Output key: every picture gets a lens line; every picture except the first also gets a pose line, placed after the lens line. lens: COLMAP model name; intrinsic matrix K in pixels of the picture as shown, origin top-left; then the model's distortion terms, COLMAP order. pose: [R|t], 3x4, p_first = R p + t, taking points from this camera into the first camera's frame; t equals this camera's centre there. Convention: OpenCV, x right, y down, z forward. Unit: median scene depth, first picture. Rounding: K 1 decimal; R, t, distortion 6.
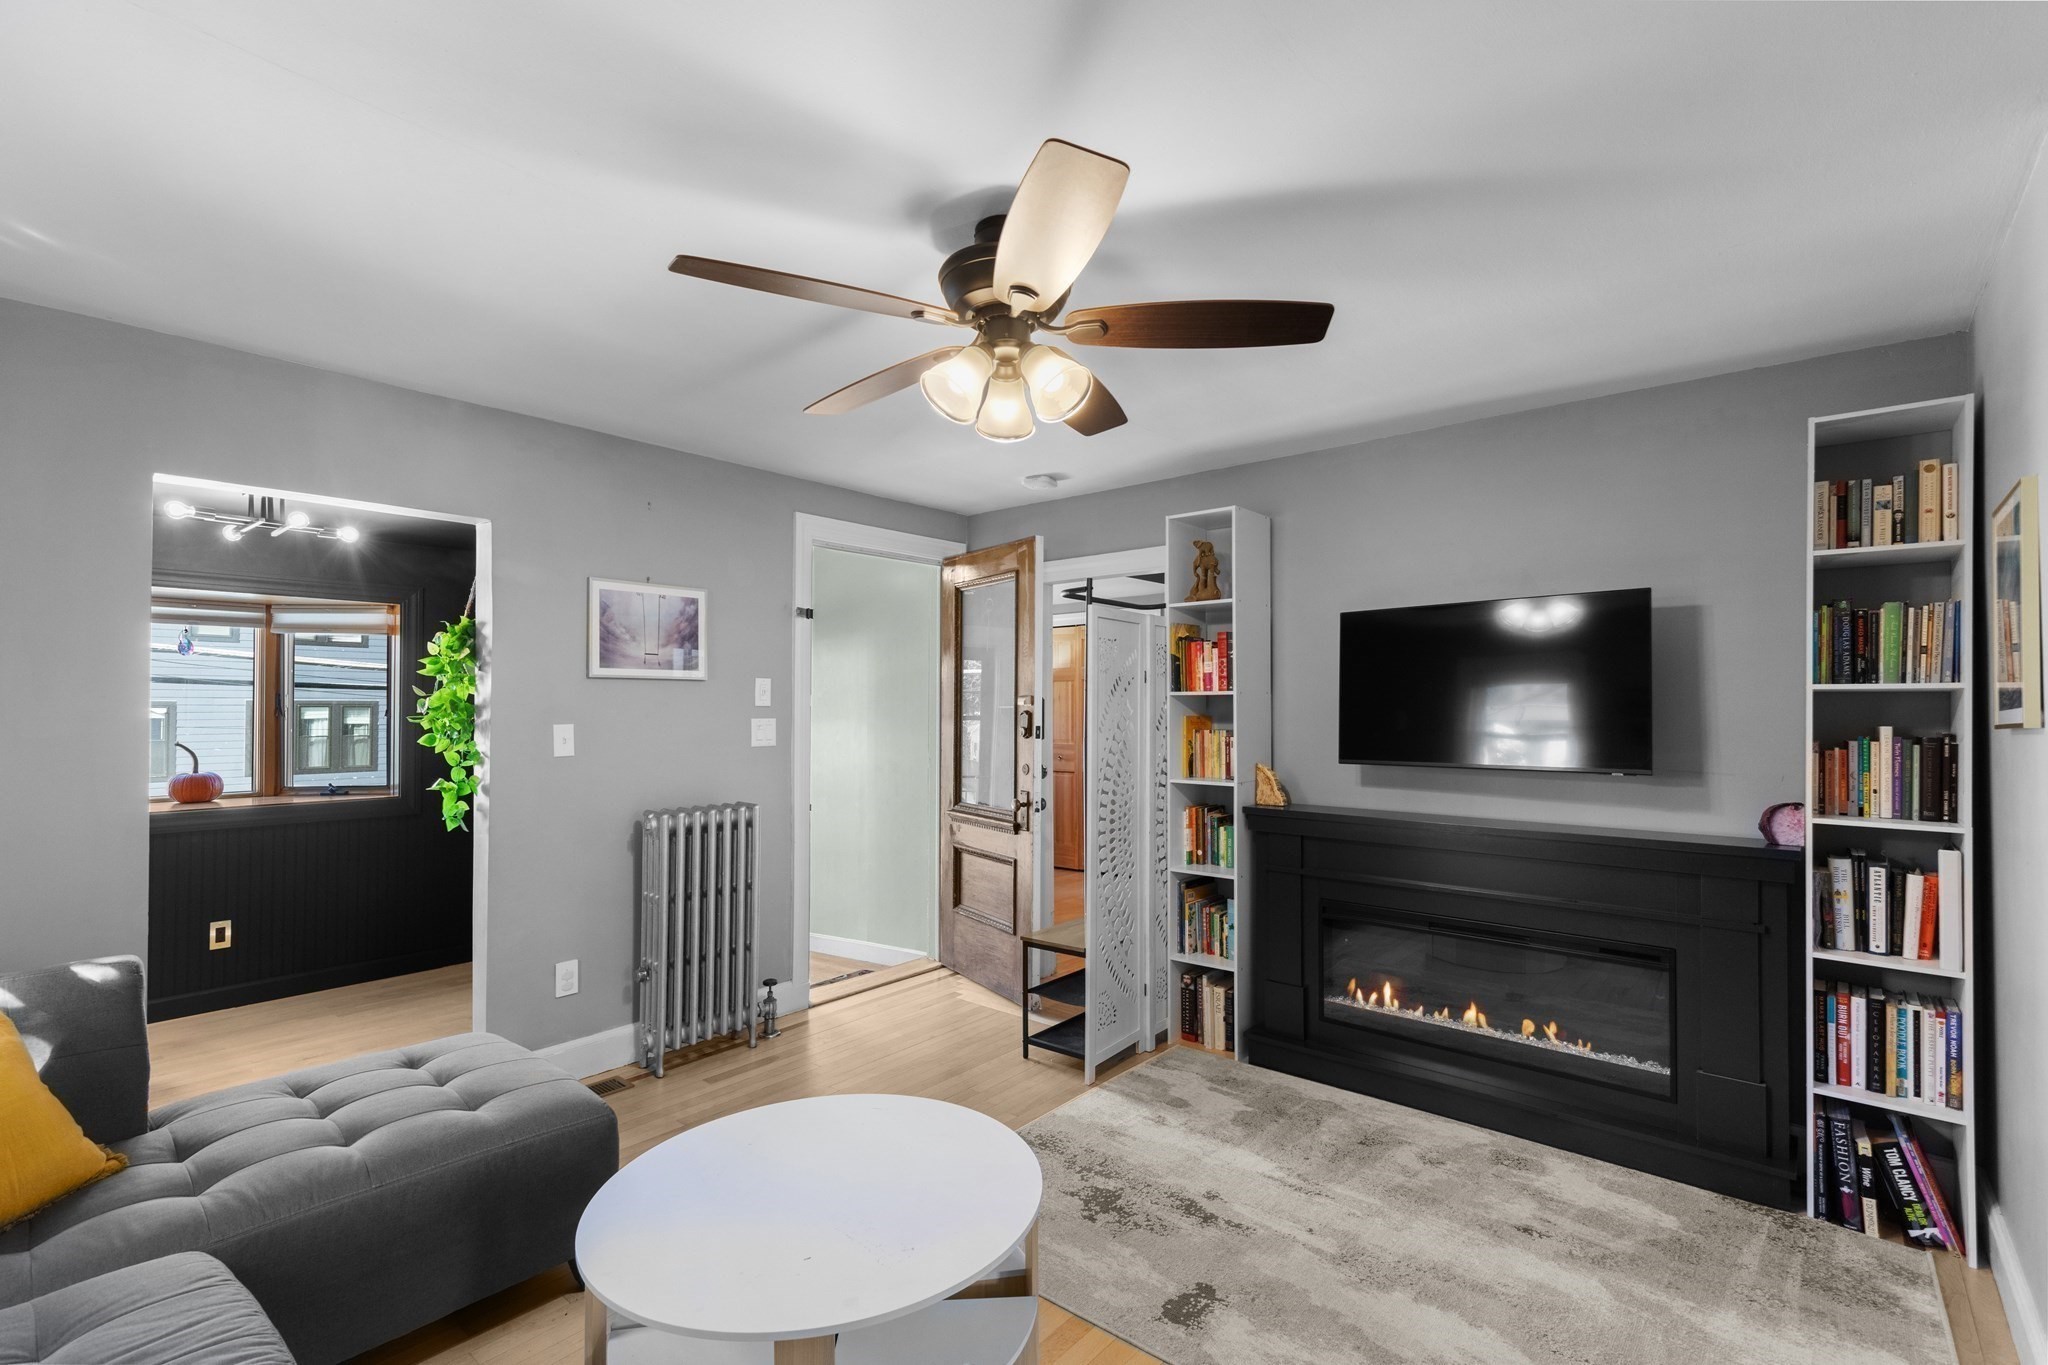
lens RADIAL K [[922.4, 0, 1062.2], [0, 922.4, 708.0], [0, 0, 1]] dist [0.005553, -0.001177]
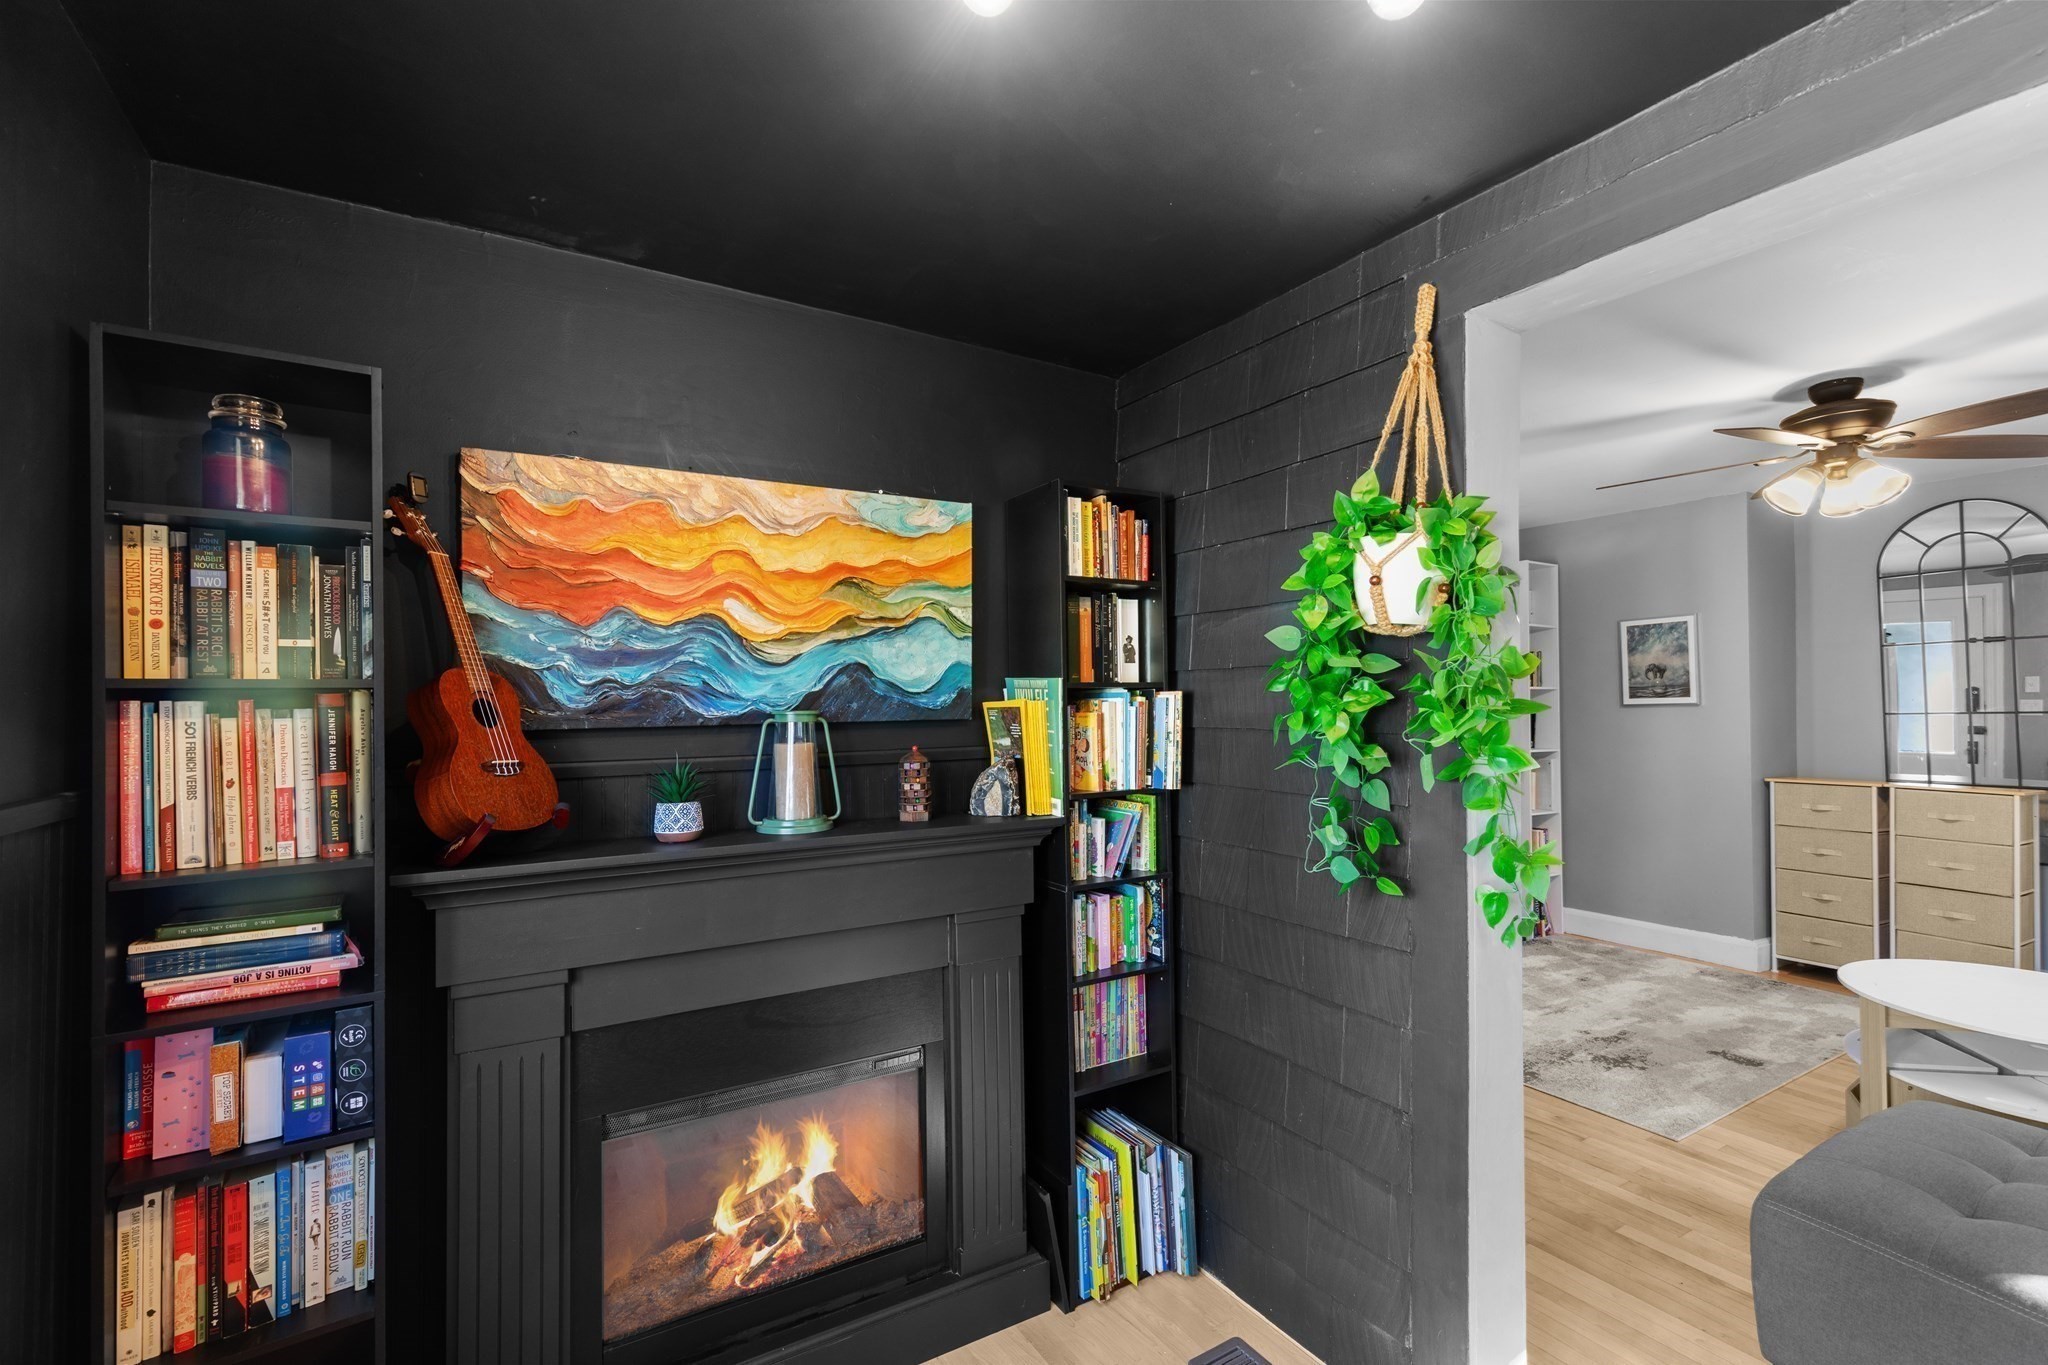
lens RADIAL K [[922.4, 0, 1020.5], [0, 922.4, 688.7], [0, 0, 1]] dist [0.005553, -0.001177]
pose [[0.326351, 0.010530, 0.945190, -1.294345], [-0.003569, 0.999945, -0.009907, 0.006025], [-0.945242, -0.000141, 0.326370, 1.172557]]
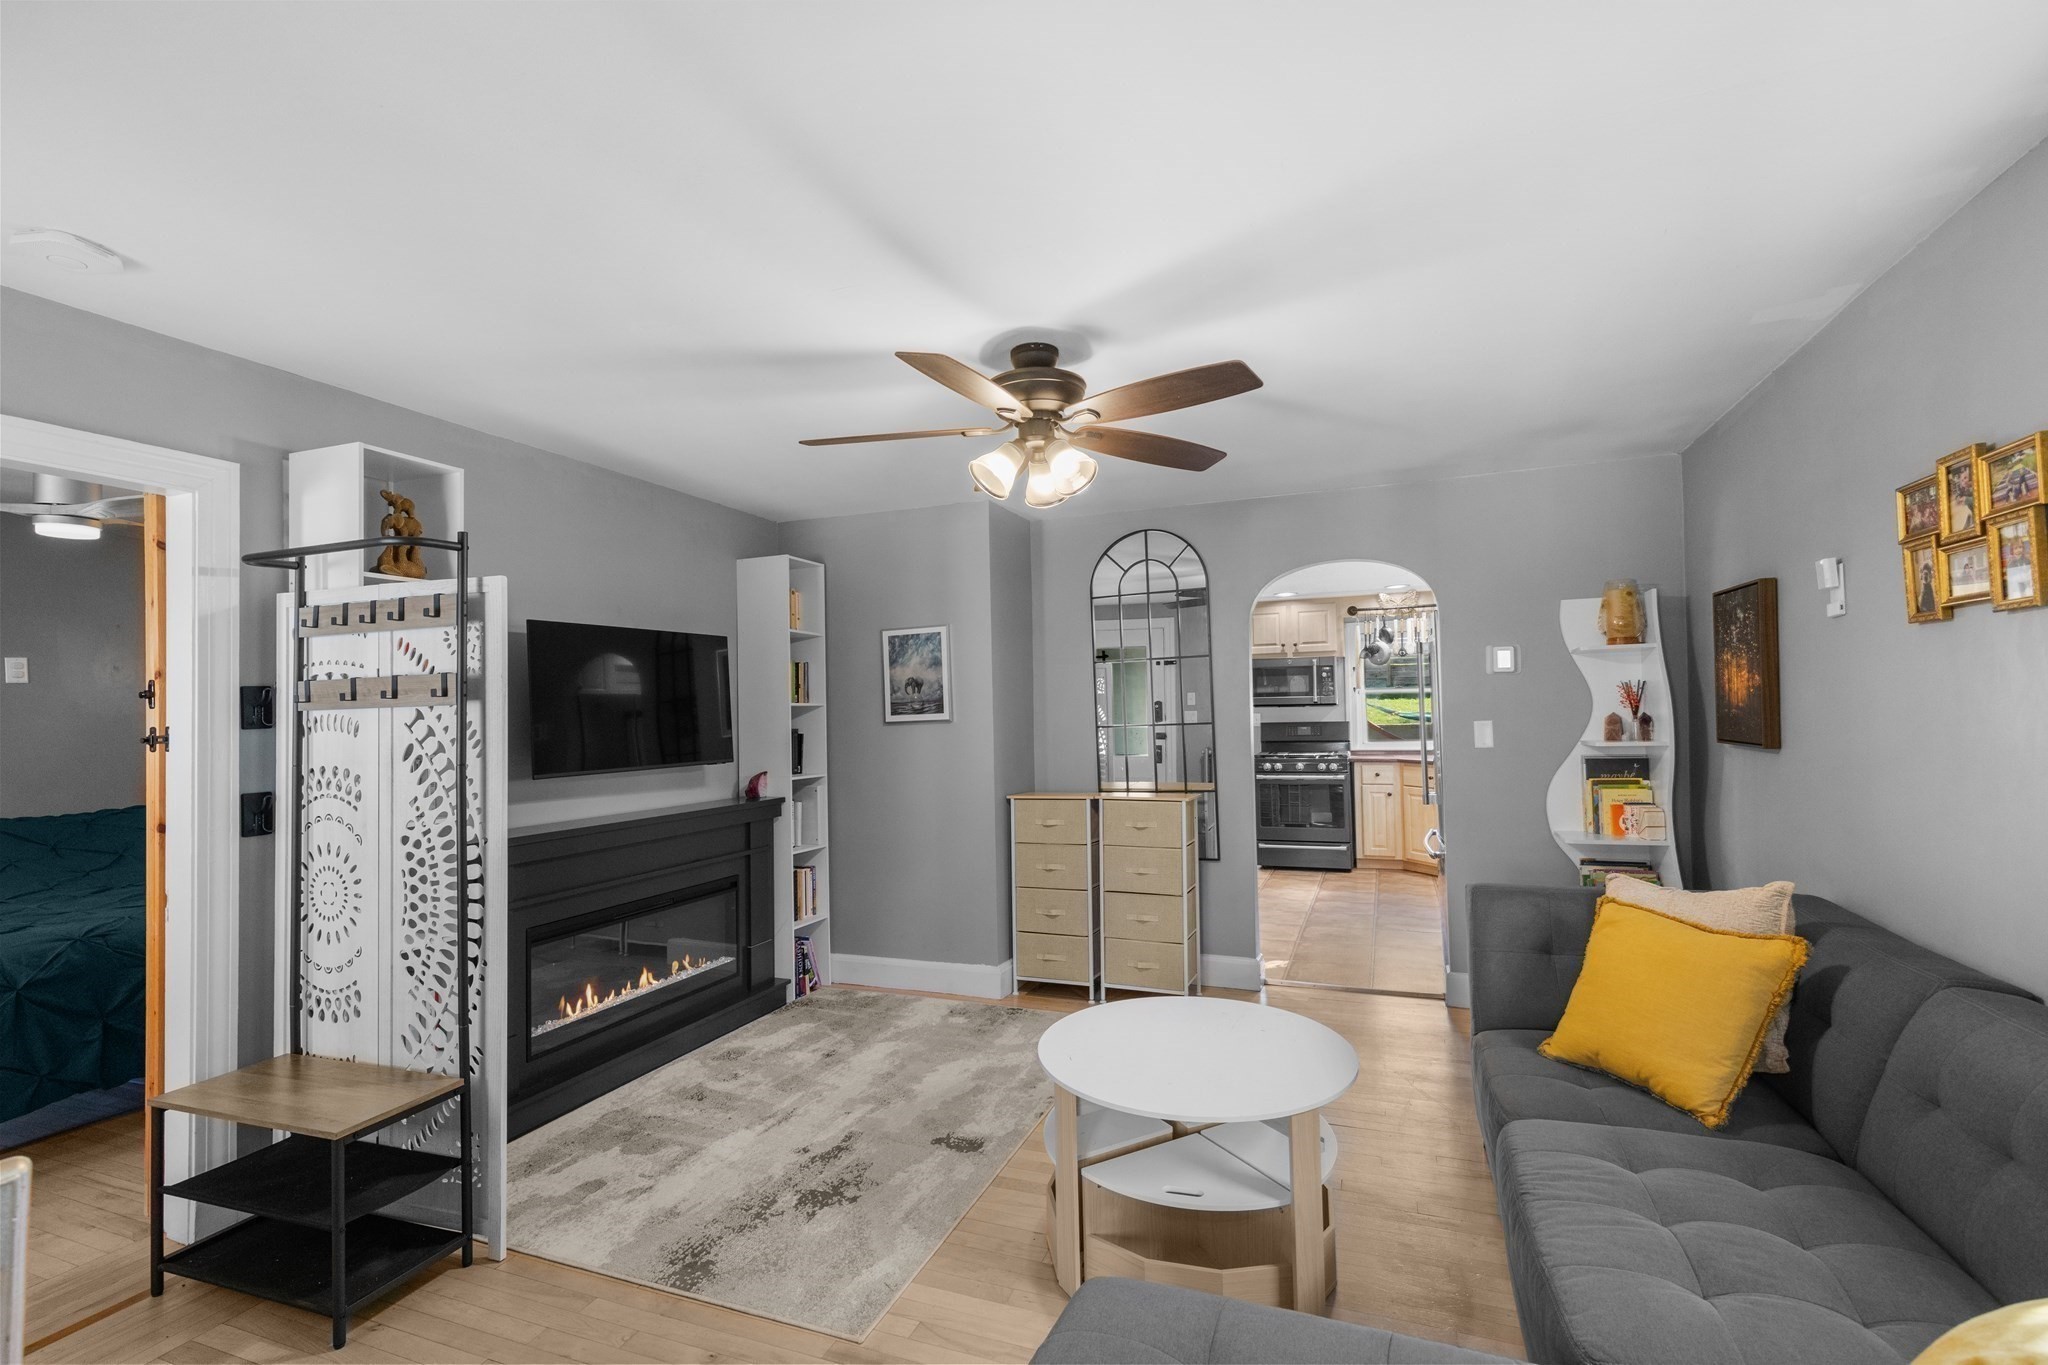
lens RADIAL K [[922.4, 0, 1027.1], [0, 922.4, 689.1], [0, 0, 1]] dist [0.005553, -0.001177]
pose [[-0.316646, 0.027072, 0.948157, -0.861104], [0.010717, 0.999631, -0.024963, 0.000075], [-0.948483, 0.002257, -0.316820, 0.942682]]
